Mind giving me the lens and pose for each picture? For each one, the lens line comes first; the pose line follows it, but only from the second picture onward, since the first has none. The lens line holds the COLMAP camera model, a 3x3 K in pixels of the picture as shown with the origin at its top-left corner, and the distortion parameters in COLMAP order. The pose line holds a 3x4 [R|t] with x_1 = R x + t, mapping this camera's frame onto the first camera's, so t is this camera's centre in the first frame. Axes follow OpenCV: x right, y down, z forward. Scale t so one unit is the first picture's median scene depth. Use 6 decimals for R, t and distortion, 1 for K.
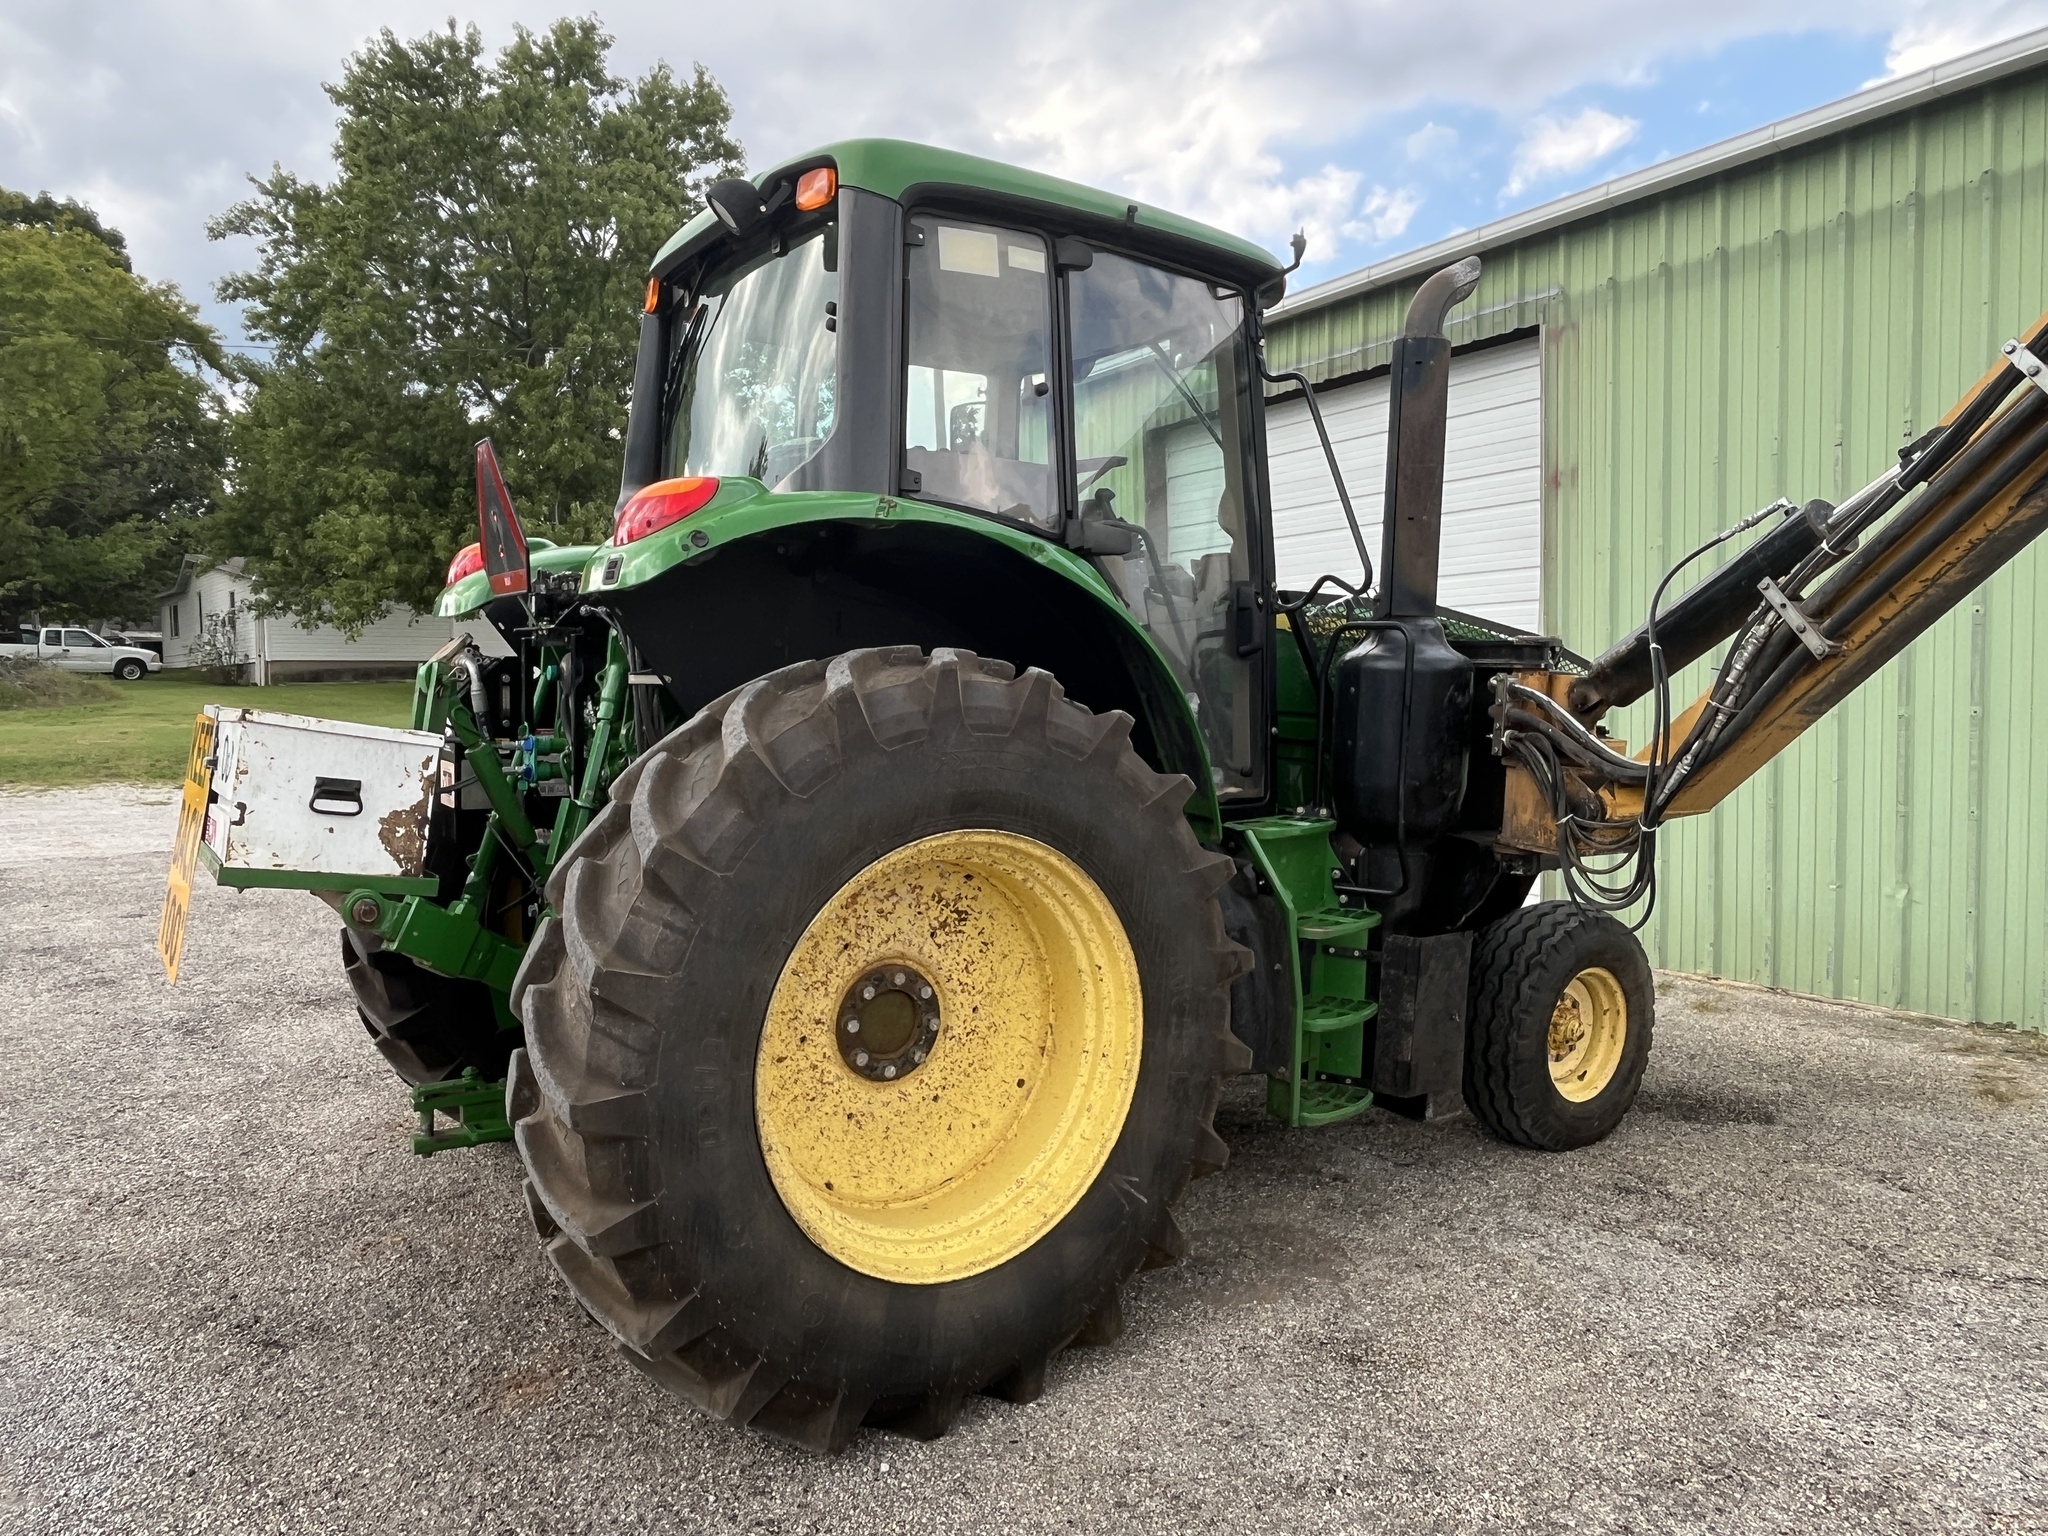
lens RADIAL K [[1364.9, 0, 993.9], [0, 1364.9, 766.8], [0, 0, 1]] dist [0.004391, -0.001347]
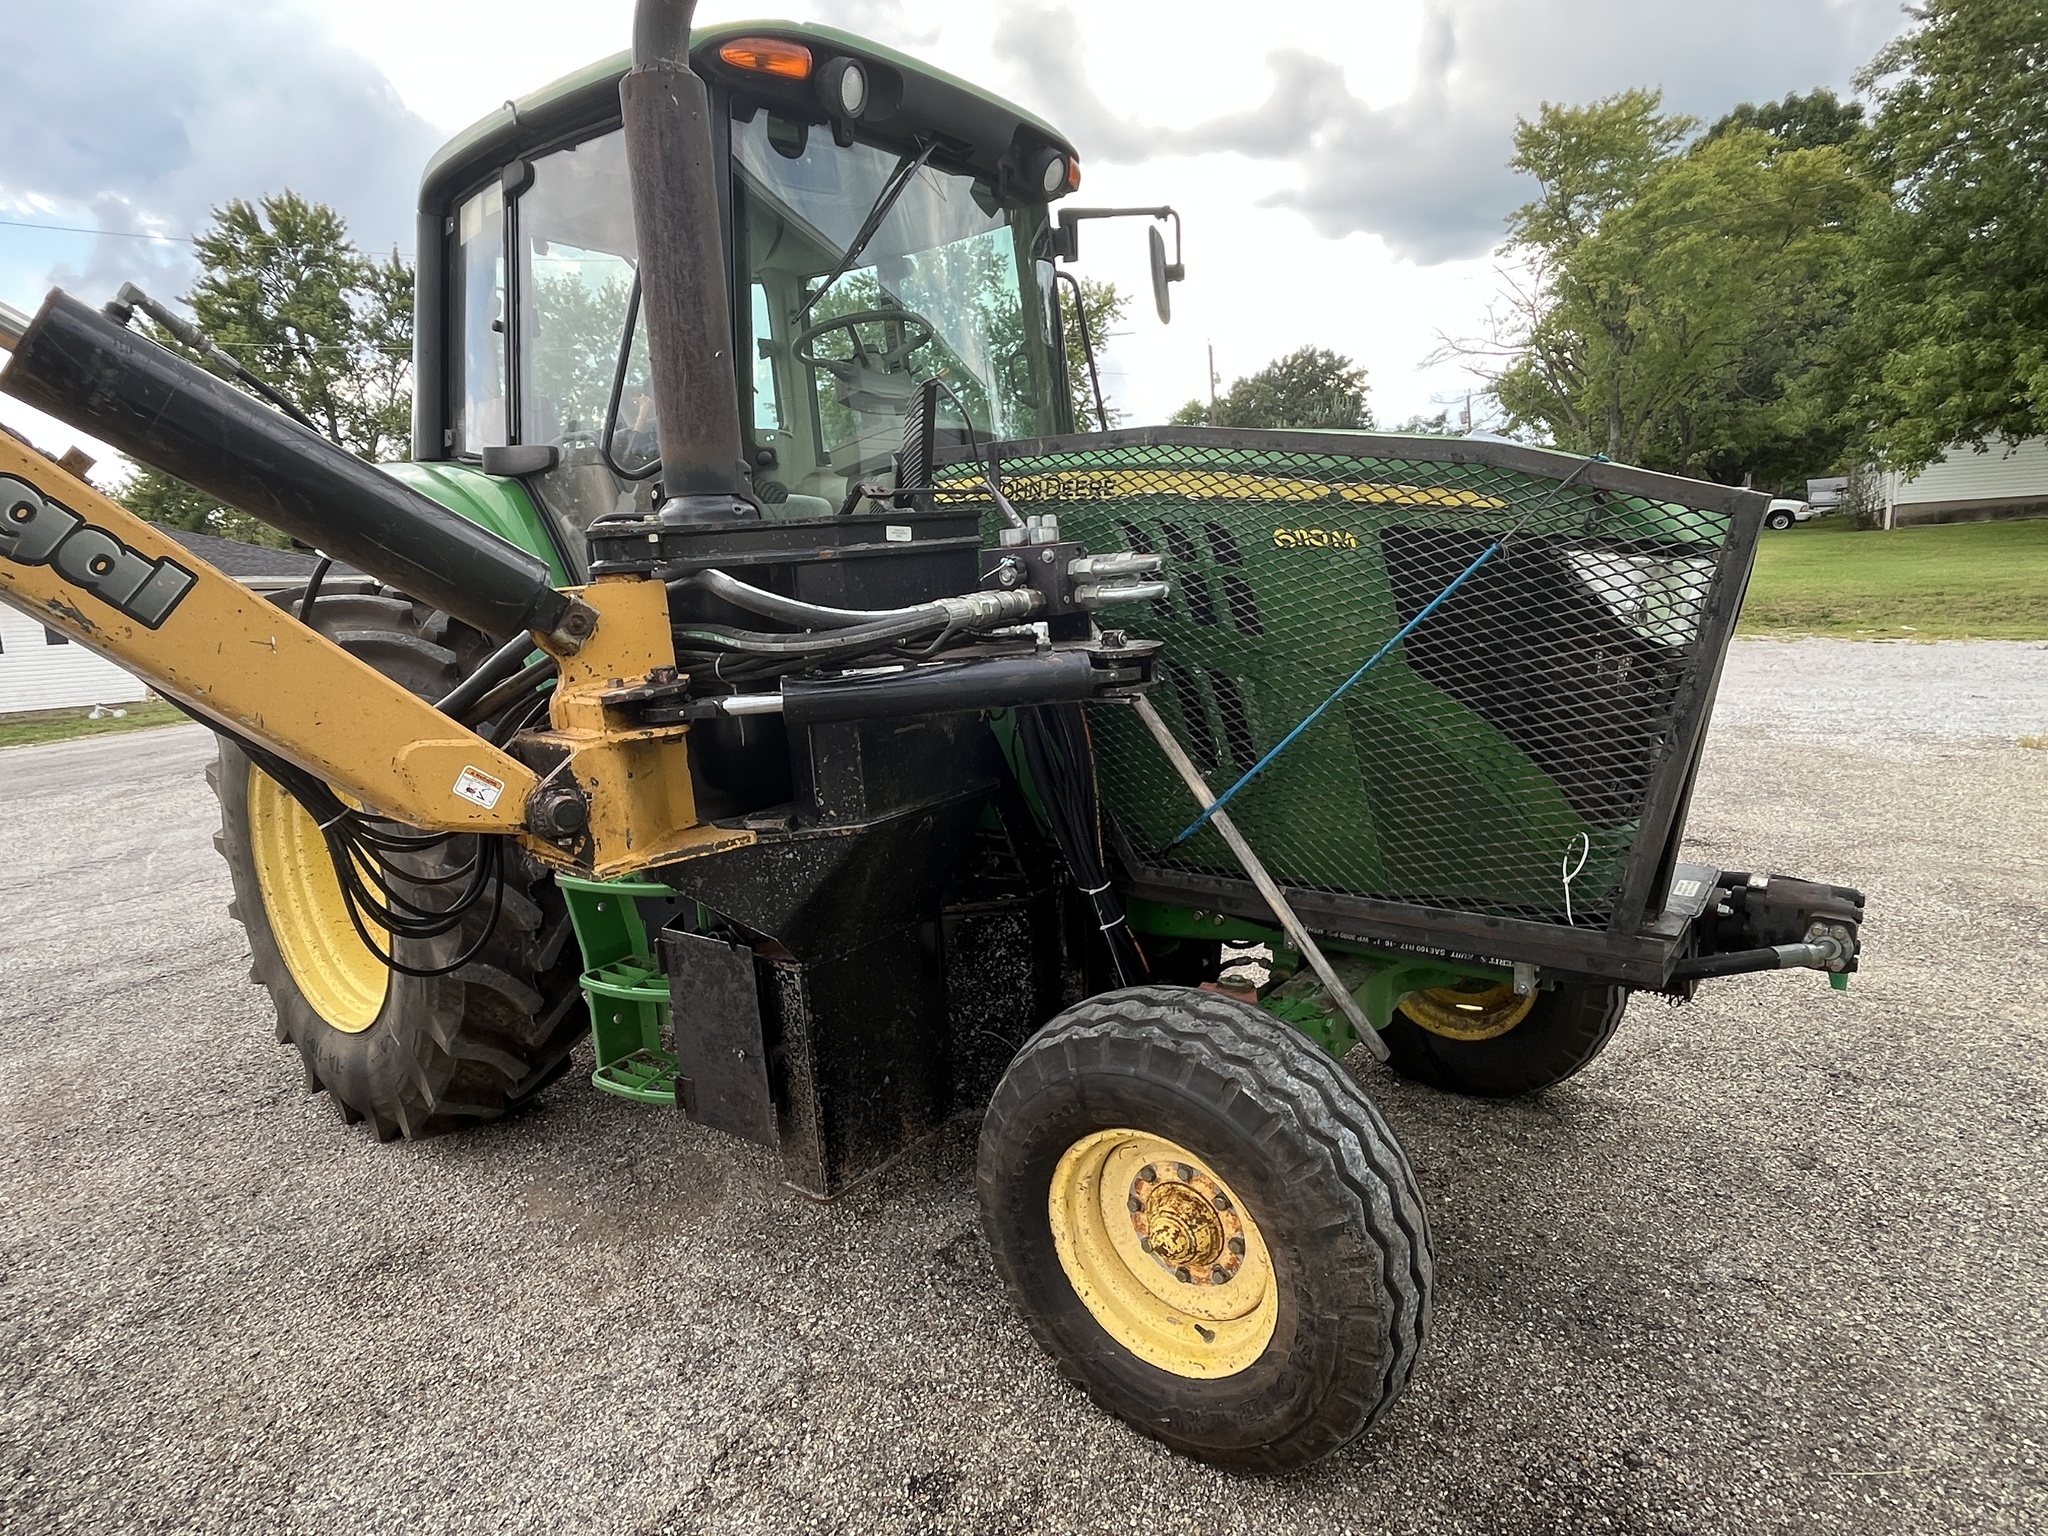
lens RADIAL K [[1143.5, 0, 1018.4], [0, 1143.5, 769.5], [0, 0, 1]] dist [-0.002421, -0.000200]
pose [[0.317078, 0.150236, -0.936424, 0.937762], [-0.011289, 0.987901, 0.154672, -0.063739], [0.948332, -0.038471, 0.314938, 0.960317]]
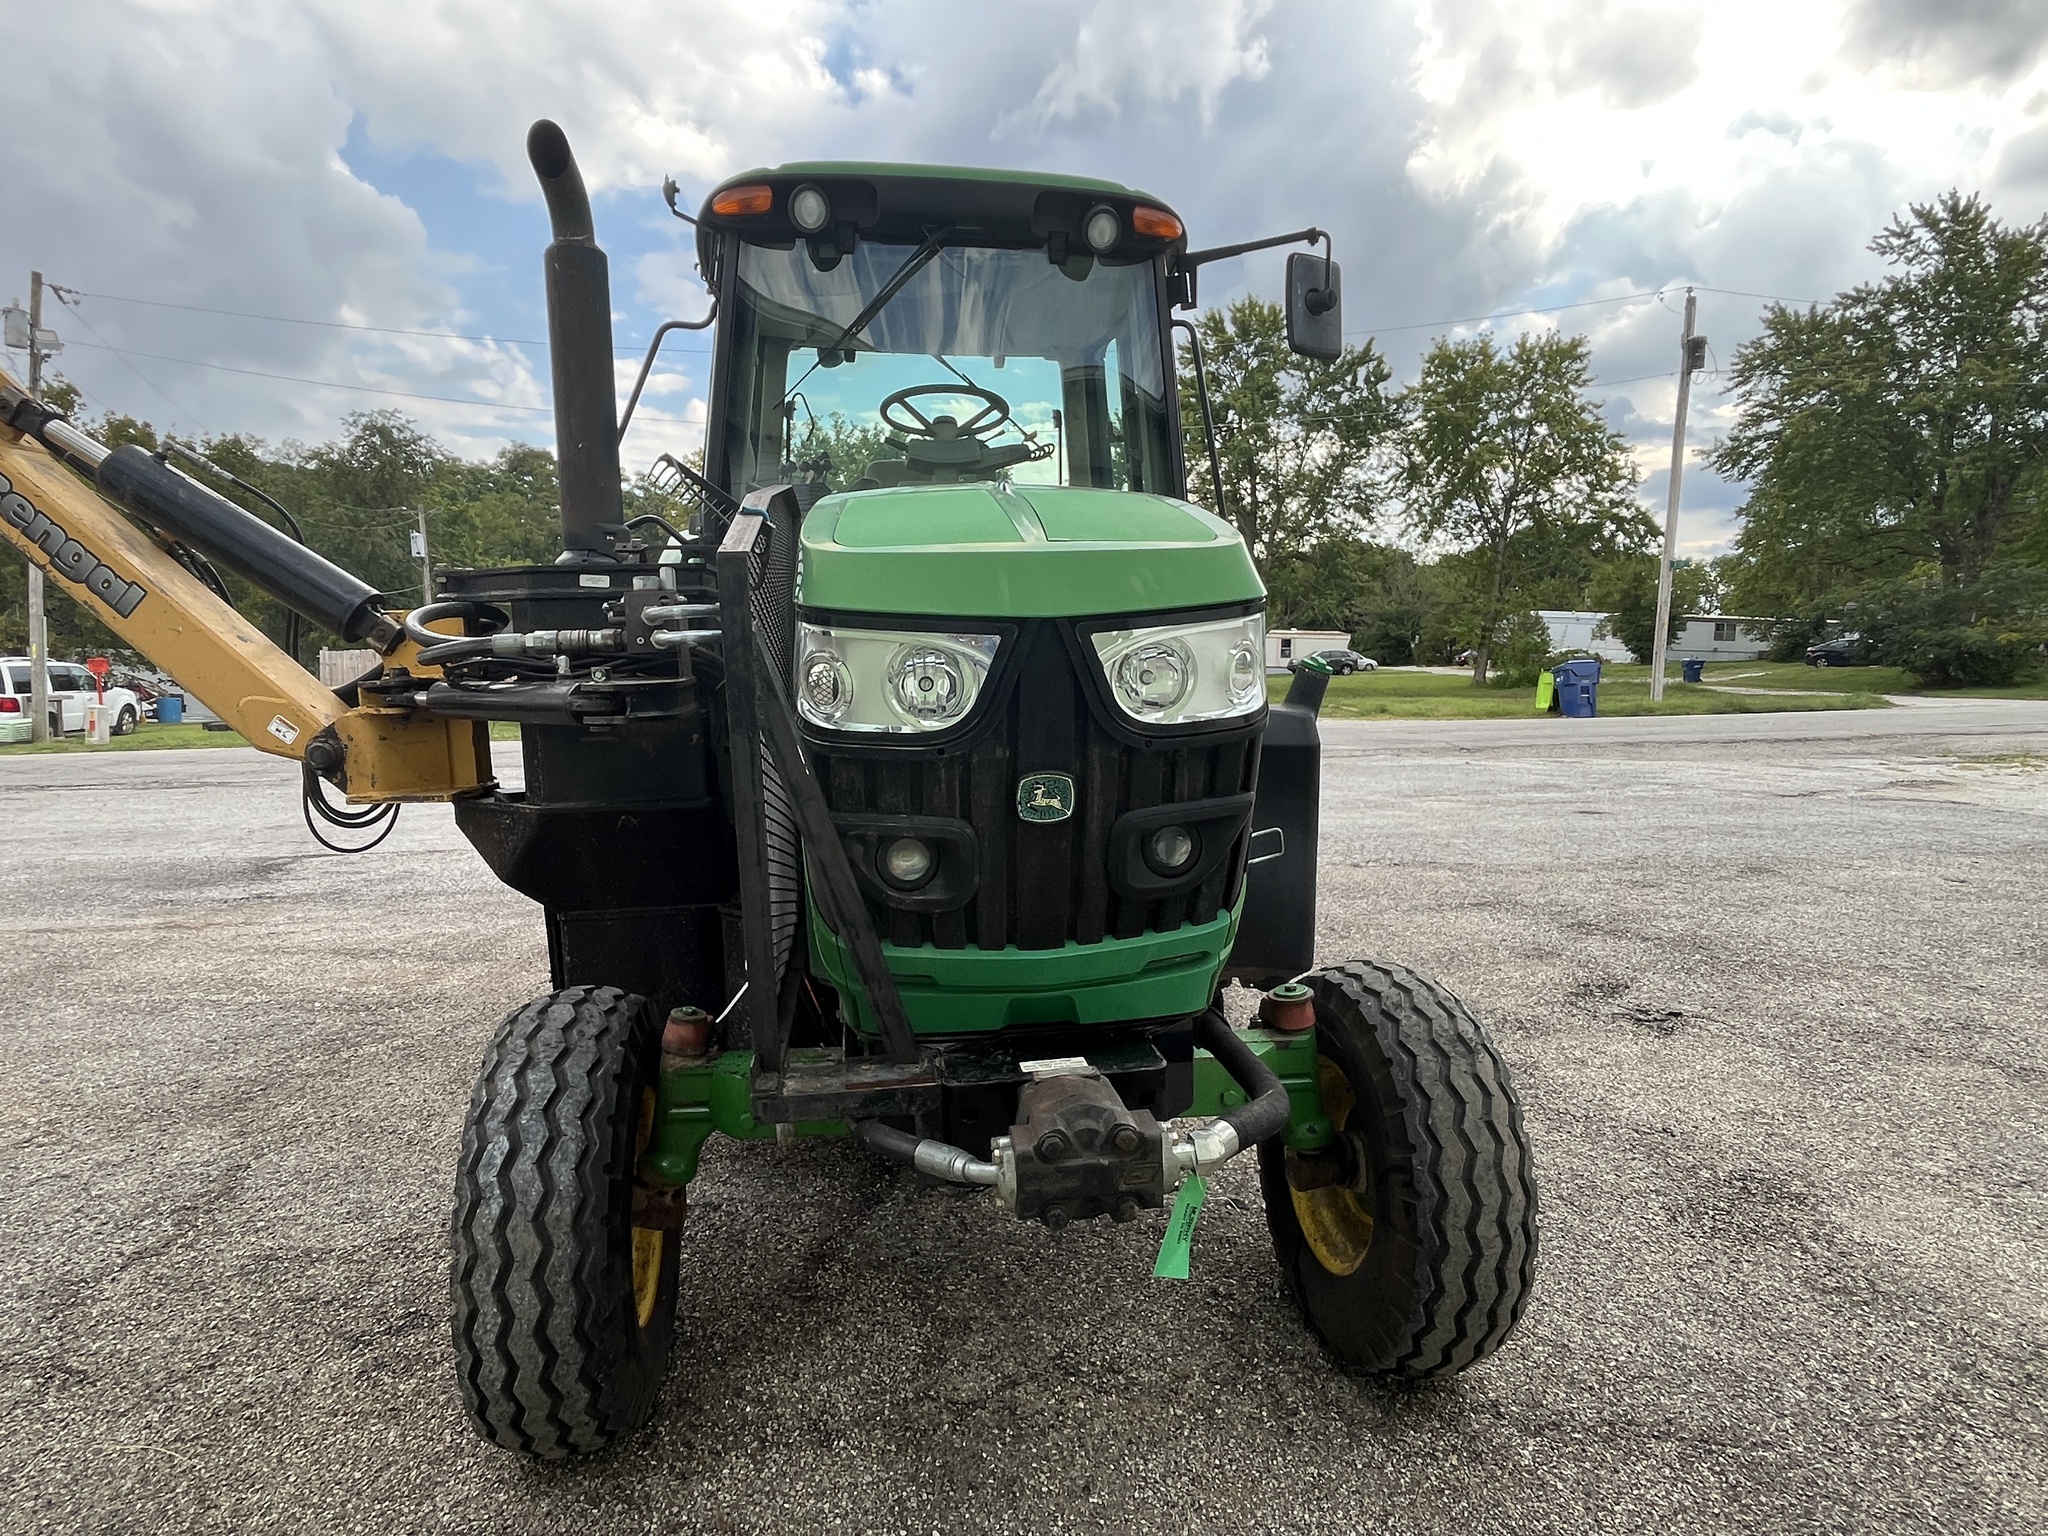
lens RADIAL K [[1143.5, 0, 1018.4], [0, 1143.5, 769.5], [0, 0, 1]] dist [-0.002421, -0.000200]
pose [[-0.432581, 0.097398, -0.896319, 0.900281], [-0.066511, 0.987992, 0.139459, -0.091098], [0.899138, 0.119943, -0.420909, 1.614178]]
